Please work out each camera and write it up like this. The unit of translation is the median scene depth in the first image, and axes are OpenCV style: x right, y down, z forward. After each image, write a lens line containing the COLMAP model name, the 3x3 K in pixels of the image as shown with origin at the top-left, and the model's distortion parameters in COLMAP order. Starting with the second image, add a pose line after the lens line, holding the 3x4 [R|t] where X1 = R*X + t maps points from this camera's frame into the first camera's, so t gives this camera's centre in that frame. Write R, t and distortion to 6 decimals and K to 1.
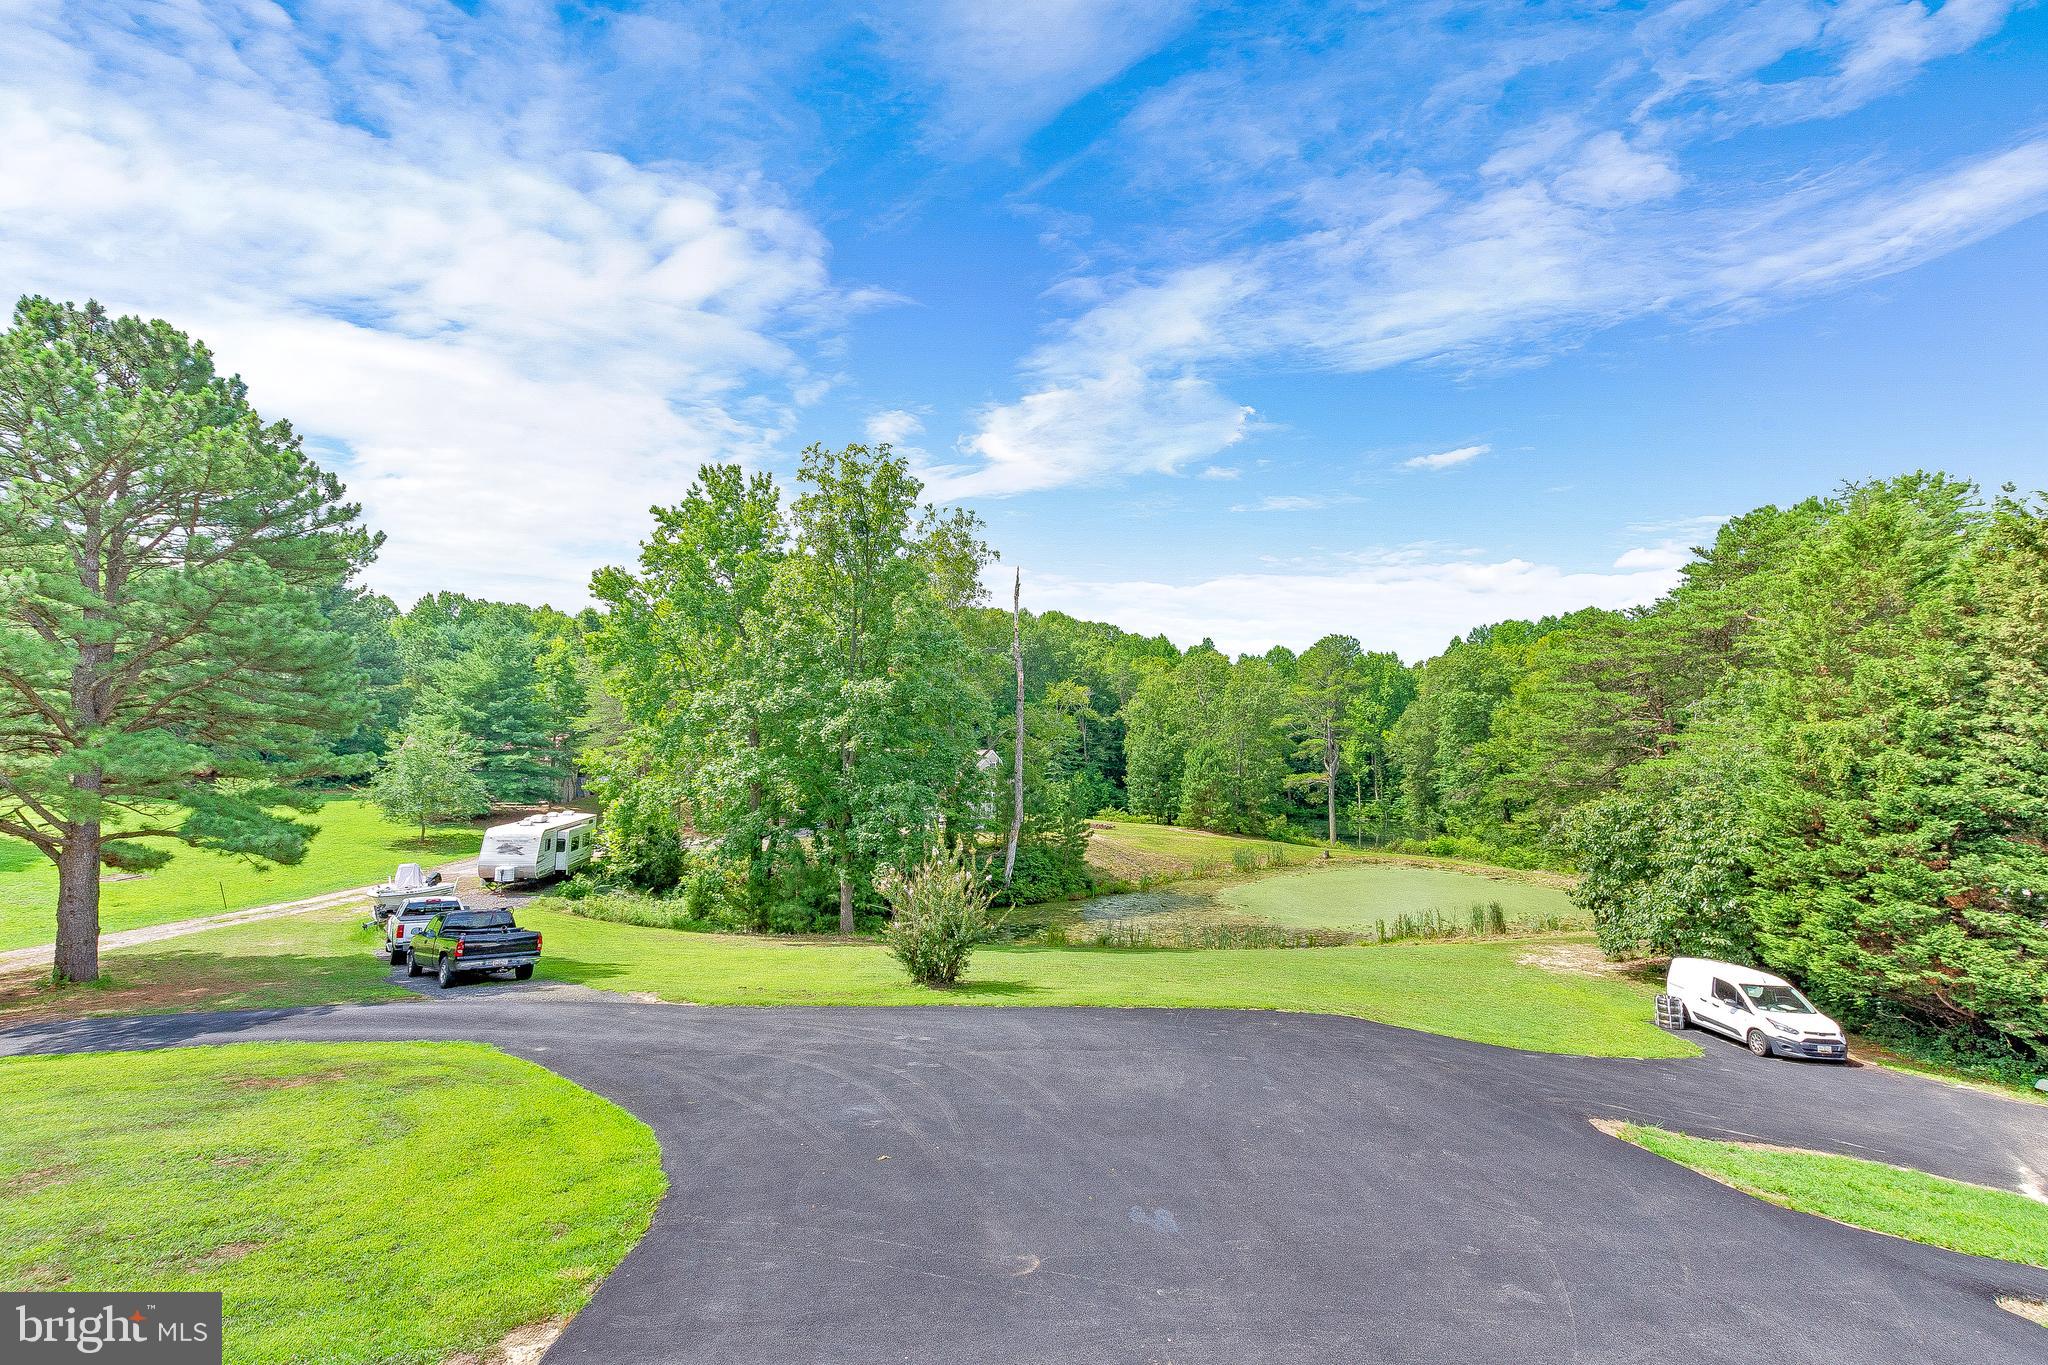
lens RADIAL K [[911.8, 0, 1021.4], [0, 911.8, 700.1], [0, 0, 1]] dist [0.017840, -0.001542]
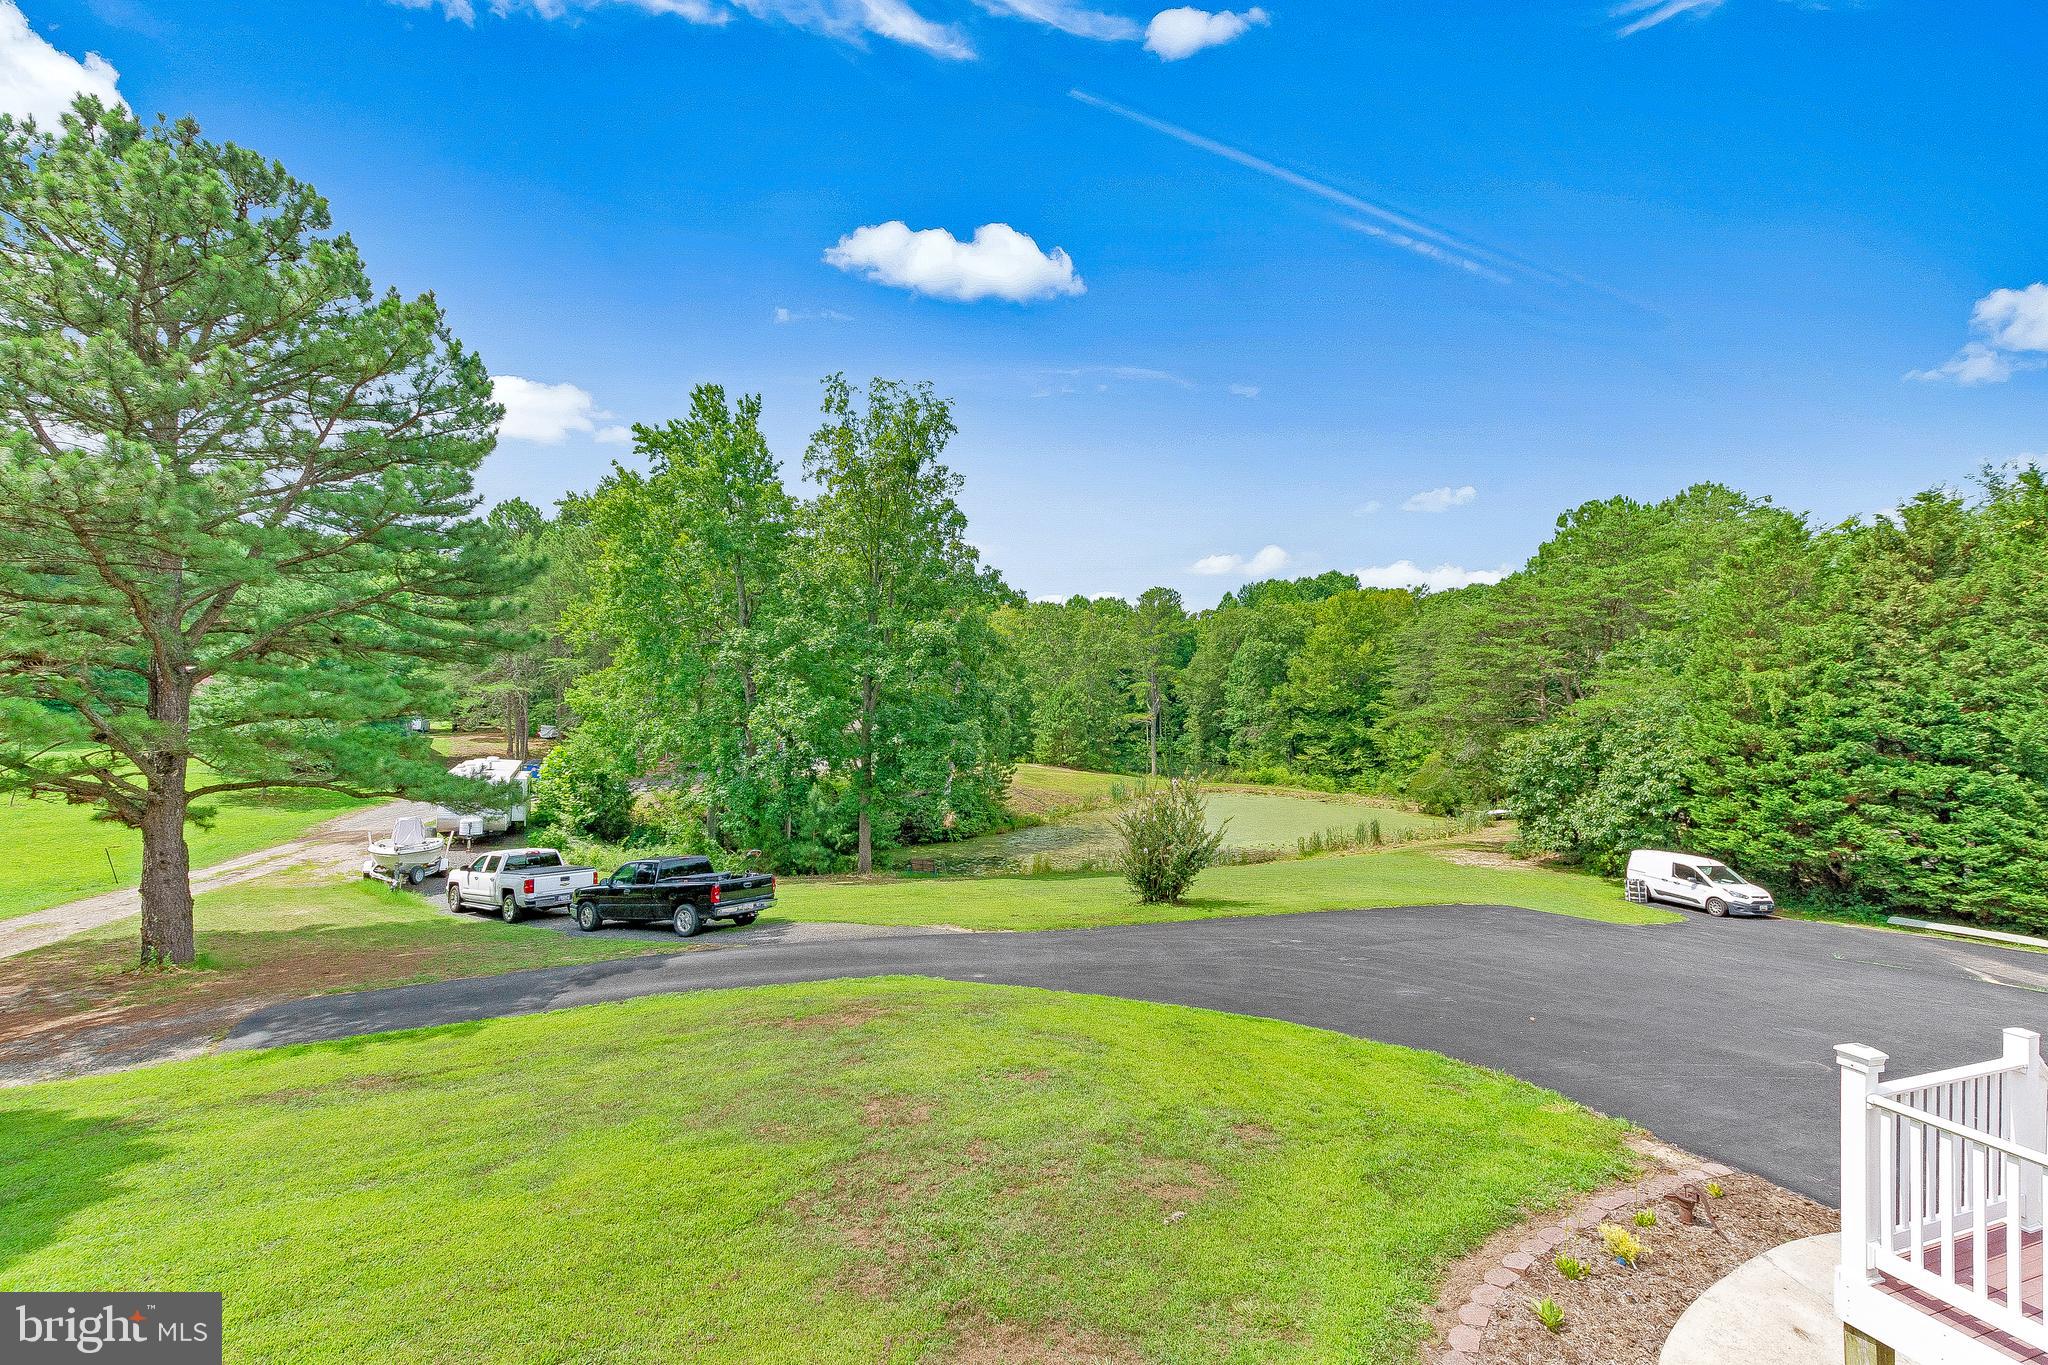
lens RADIAL K [[911.8, 0, 976.3], [0, 911.8, 690.1], [0, 0, 1]] dist [0.017840, -0.001542]
pose [[0.959460, 0.004201, 0.281815, -0.333452], [-0.018883, 0.998600, 0.049402, 0.002817], [-0.281213, -0.052720, 0.958196, 0.012271]]
